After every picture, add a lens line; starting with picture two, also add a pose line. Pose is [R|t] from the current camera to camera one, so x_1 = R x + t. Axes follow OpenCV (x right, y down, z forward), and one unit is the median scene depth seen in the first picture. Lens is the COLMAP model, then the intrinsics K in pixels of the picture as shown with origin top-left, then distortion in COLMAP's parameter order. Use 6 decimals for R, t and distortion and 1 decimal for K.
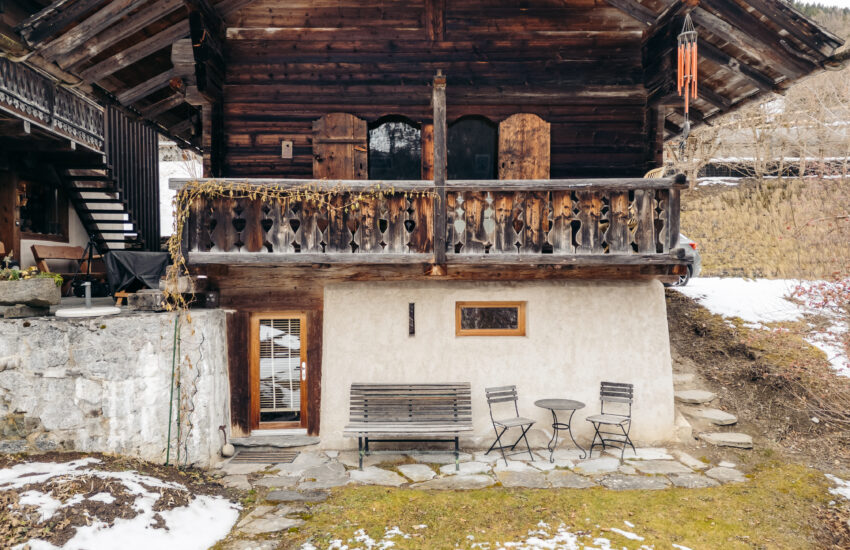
lens RADIAL K [[600.0, 0, 425.0], [0, 600.0, 275.0], [0, 0, 1]] dist [0.115964, -0.135331]
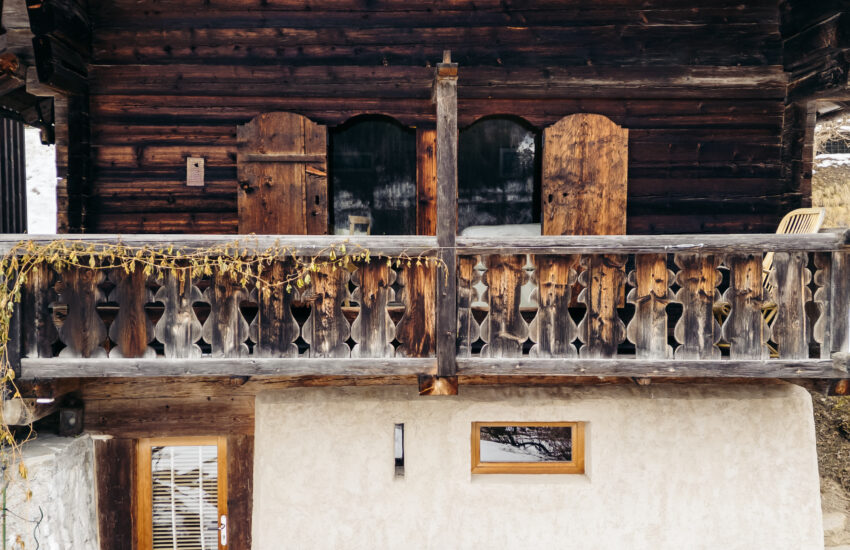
lens RADIAL K [[795.7, 0, 425.0], [0, 795.7, 275.0], [0, 0, 1]] dist [0.096720, -0.092943]
pose [[0.999990, 0.004237, 0.001631, 0.001834], [-0.004287, 0.999469, 0.032310, -0.131319], [-0.001493, -0.032317, 0.999477, 0.193167]]
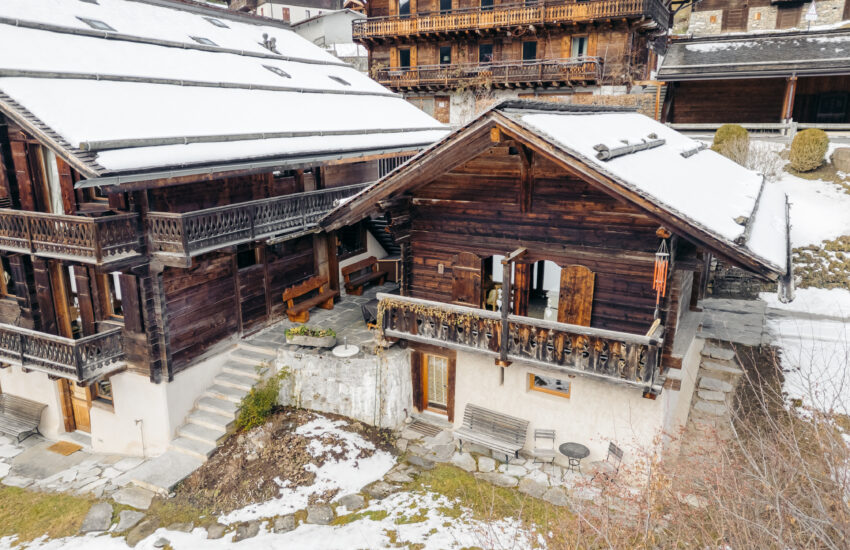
lens RADIAL K [[600.0, 0, 425.0], [0, 600.0, 275.0], [0, 0, 1]] dist [0.115964, -0.135331]
pose [[0.851275, 0.138746, -0.506044, 0.615518], [-0.008430, 0.967900, 0.251194, -0.628818], [0.524652, -0.209569, 0.825118, -0.456926]]
